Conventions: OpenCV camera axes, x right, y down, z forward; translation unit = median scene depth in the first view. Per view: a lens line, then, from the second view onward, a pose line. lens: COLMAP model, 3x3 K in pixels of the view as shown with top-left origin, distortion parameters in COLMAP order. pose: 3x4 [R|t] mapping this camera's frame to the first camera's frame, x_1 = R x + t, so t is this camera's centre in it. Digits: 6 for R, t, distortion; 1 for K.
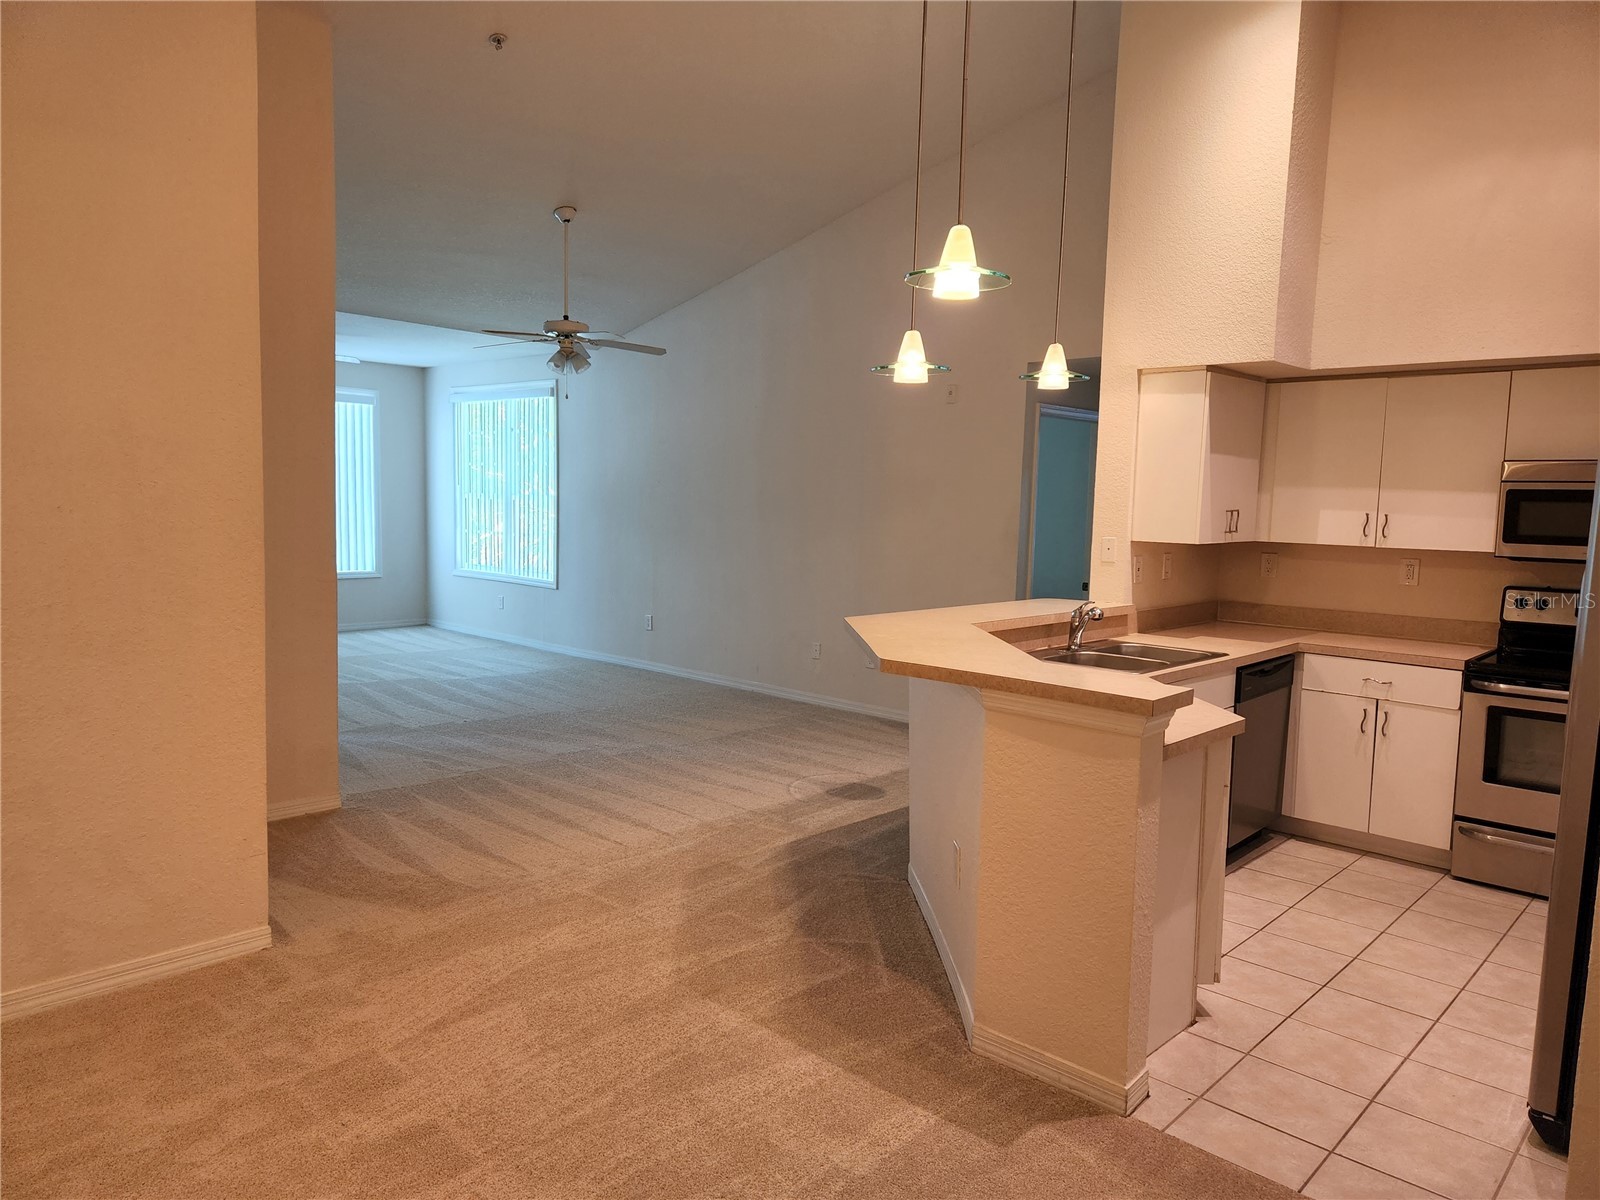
lens RADIAL K [[1065.3, 0, 800.0], [0, 1065.3, 600.0], [0, 0, 1]] dist [0.036239, -0.001924]
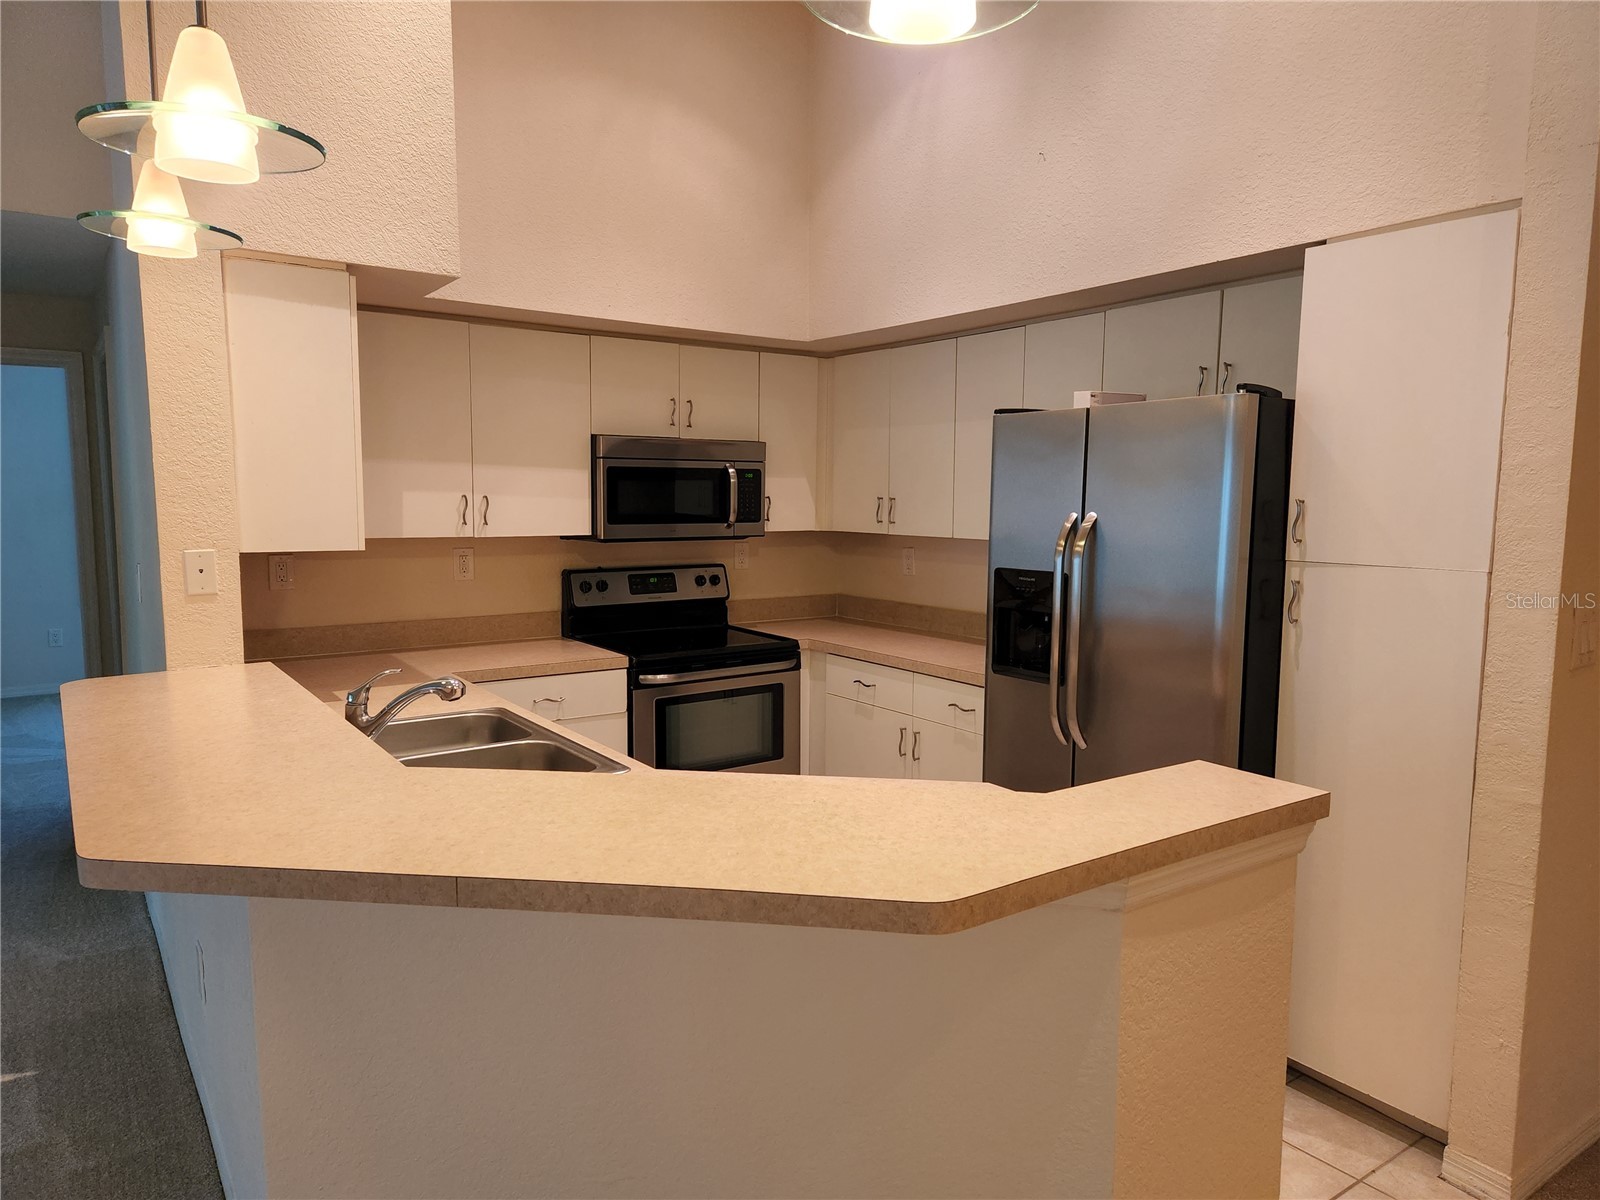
lens RADIAL K [[1065.3, 0, 800.0], [0, 1065.3, 600.0], [0, 0, 1]] dist [0.036239, -0.001924]
pose [[0.197074, -0.124146, 0.972497, -0.200329], [0.092527, 0.989878, 0.107614, -0.068039], [-0.976013, 0.068775, 0.206566, 0.623534]]
